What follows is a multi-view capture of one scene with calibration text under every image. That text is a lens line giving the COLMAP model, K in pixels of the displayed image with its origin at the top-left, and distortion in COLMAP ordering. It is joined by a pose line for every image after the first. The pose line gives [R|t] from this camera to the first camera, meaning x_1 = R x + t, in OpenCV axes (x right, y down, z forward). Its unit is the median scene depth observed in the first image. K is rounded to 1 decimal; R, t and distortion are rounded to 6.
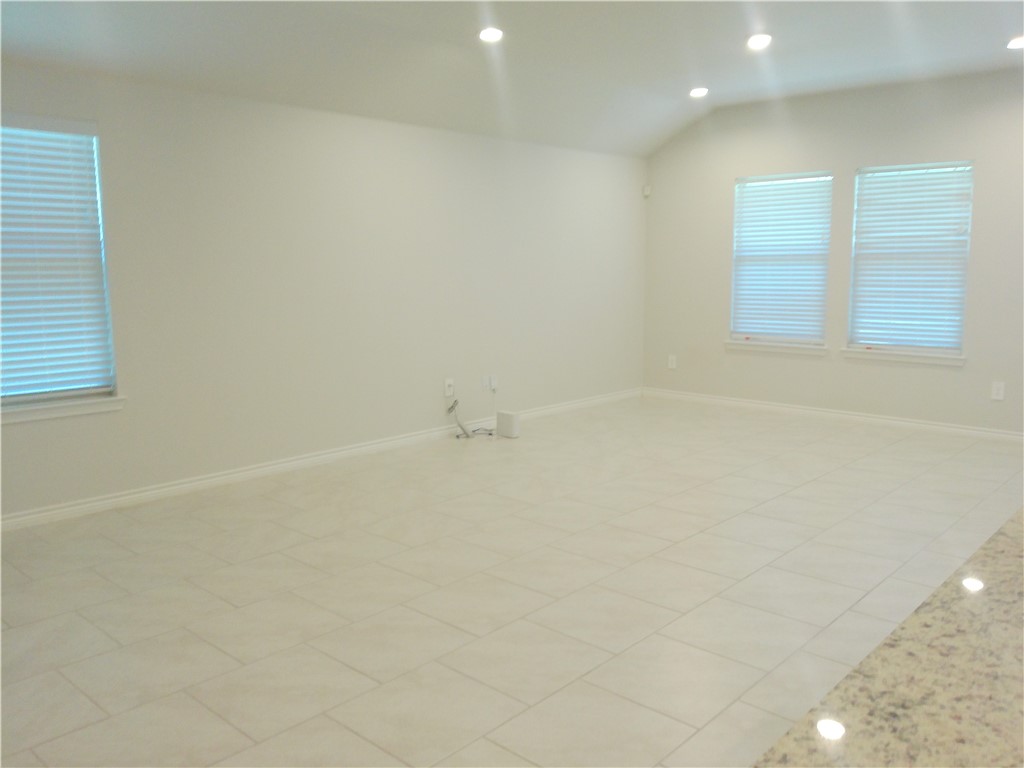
lens RADIAL K [[837.4, 0, 492.2], [0, 837.4, 383.4], [0, 0, 1]] dist [0.094332, -0.192958]
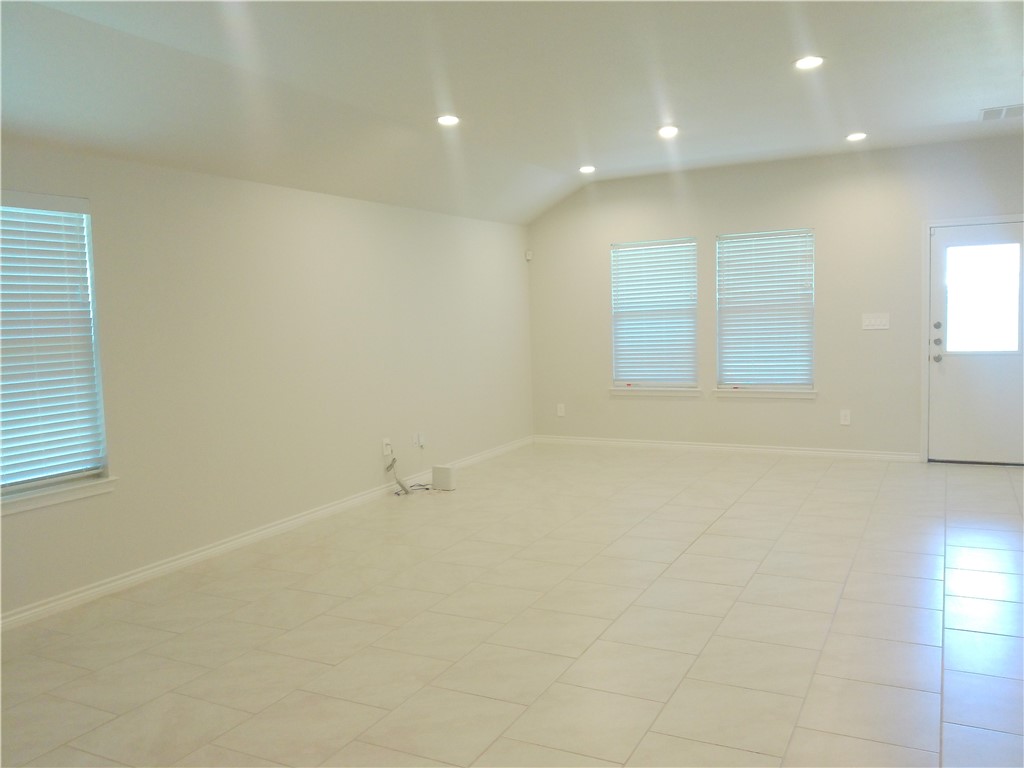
lens RADIAL K [[837.4, 0, 492.2], [0, 837.4, 383.4], [0, 0, 1]] dist [0.094332, -0.192958]
pose [[0.965764, -0.051653, 0.254226, -0.184544], [0.068326, 0.996023, -0.057190, -0.004695], [-0.250261, 0.072602, 0.965452, -0.035981]]
